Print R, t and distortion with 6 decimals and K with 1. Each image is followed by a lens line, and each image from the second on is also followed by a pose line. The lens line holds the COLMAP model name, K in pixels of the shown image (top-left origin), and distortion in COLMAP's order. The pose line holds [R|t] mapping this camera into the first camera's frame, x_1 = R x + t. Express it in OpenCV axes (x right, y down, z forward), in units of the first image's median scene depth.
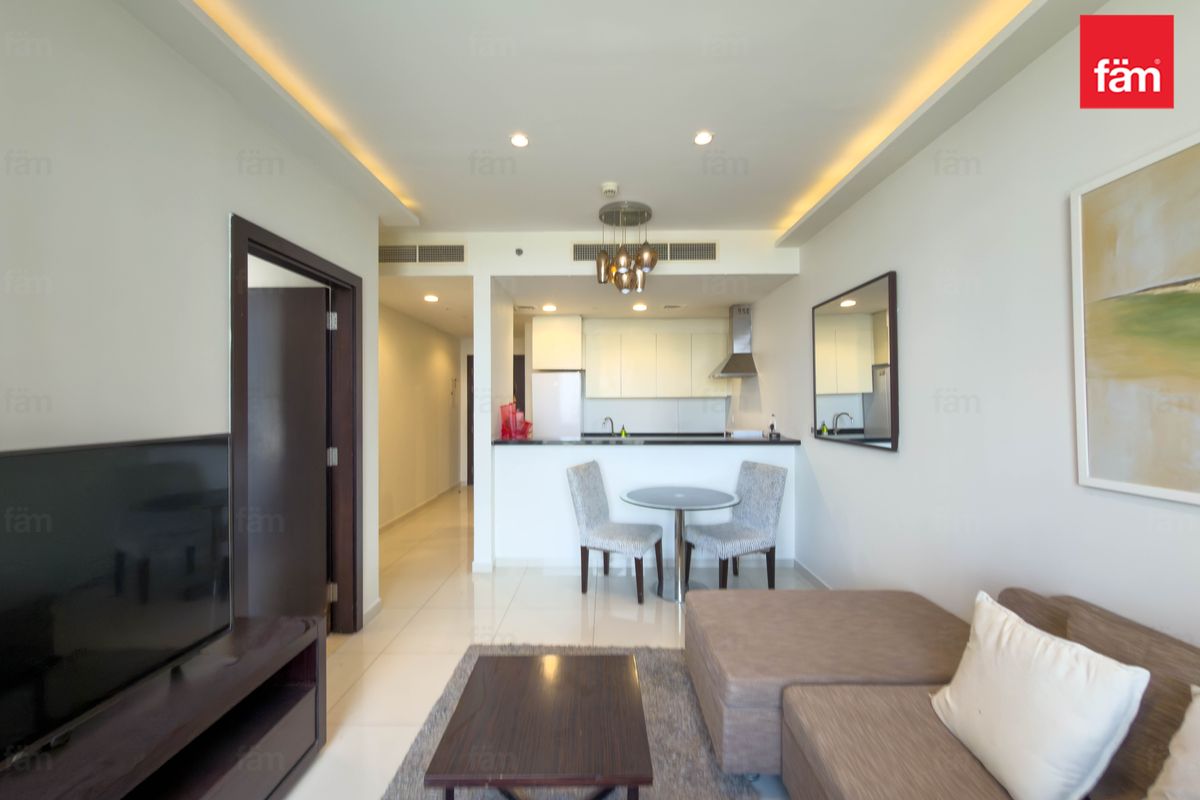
lens RADIAL K [[485.9, 0, 594.9], [0, 485.9, 400.1], [0, 0, 1]] dist [0.007627, -0.000462]
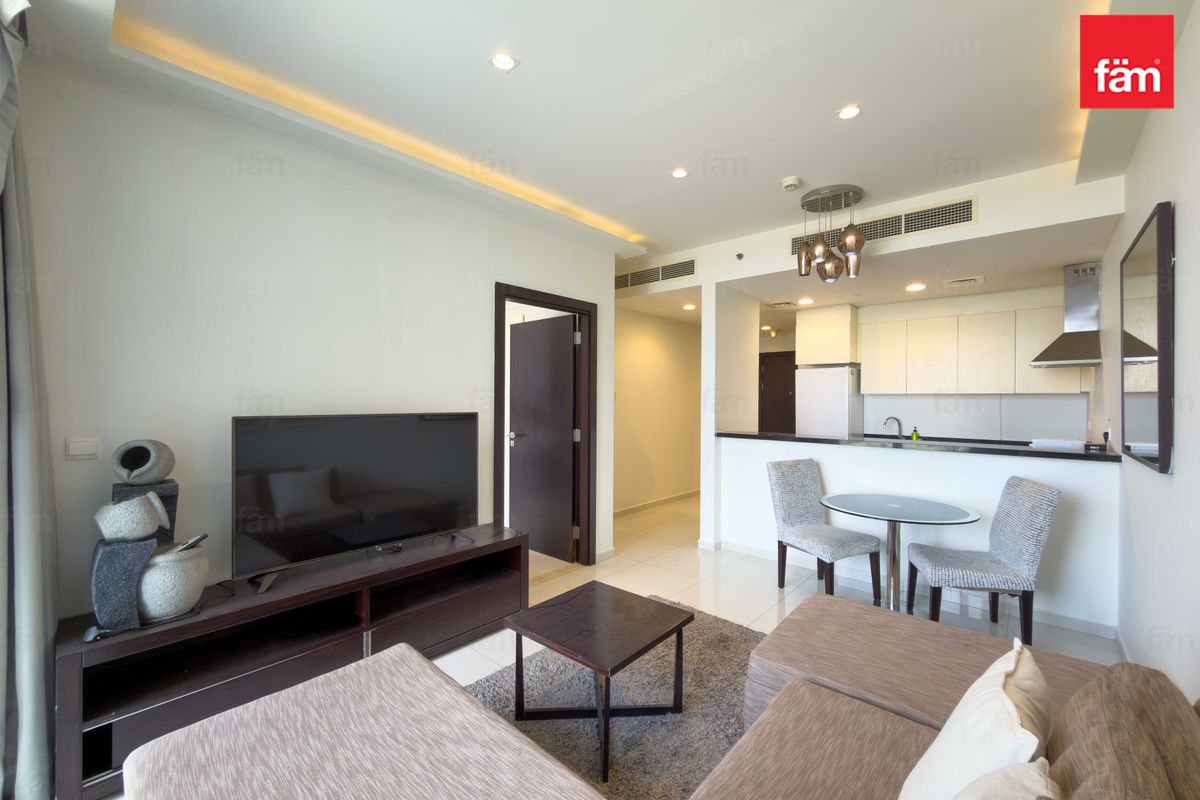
lens RADIAL K [[485.9, 0, 594.0], [0, 485.9, 399.7], [0, 0, 1]] dist [0.007627, -0.000462]
pose [[0.755307, 0.008288, -0.655319, 0.332716], [-0.006022, 0.999966, 0.005705, 0.004510], [0.655344, -0.000363, 0.755331, -0.014164]]
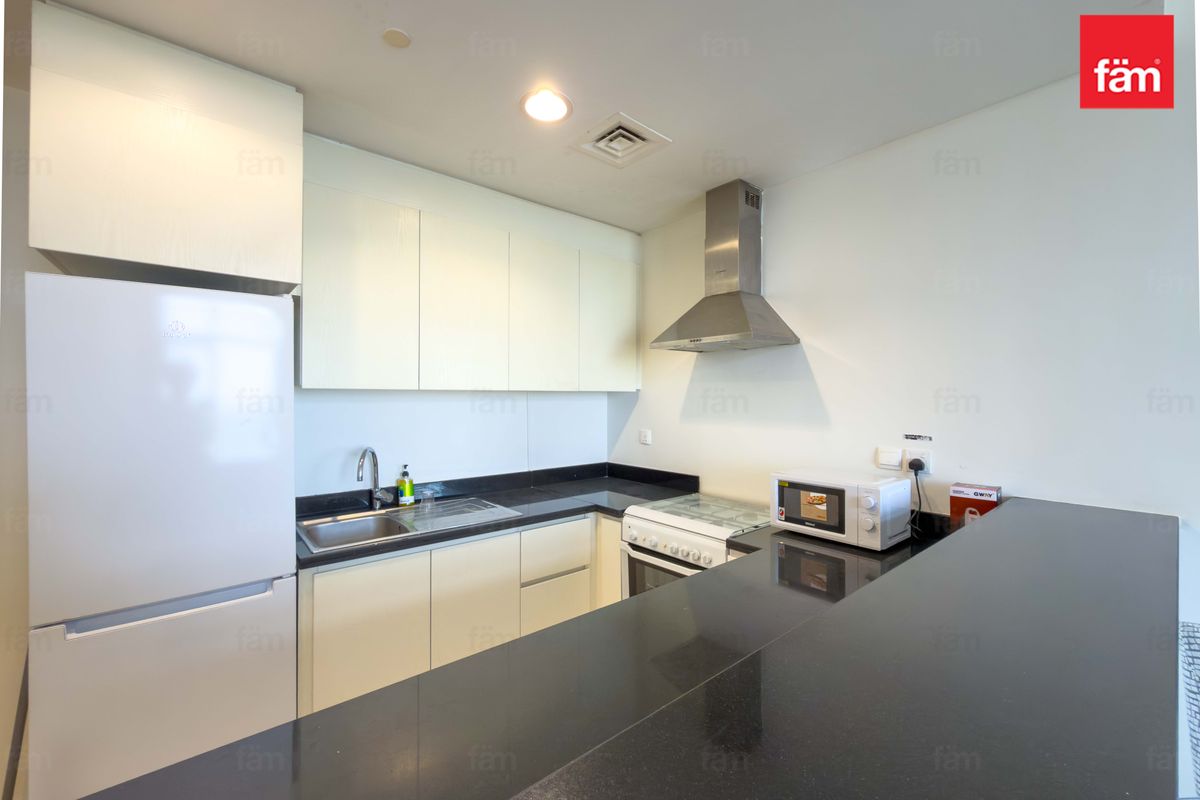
lens RADIAL K [[485.9, 0, 599.9], [0, 485.9, 393.0], [0, 0, 1]] dist [0.007627, -0.000462]
pose [[0.757535, 0.011917, 0.652685, -0.127811], [-0.005981, 0.999918, -0.011316, -0.001004], [-0.652767, 0.004669, 0.757545, 1.067405]]
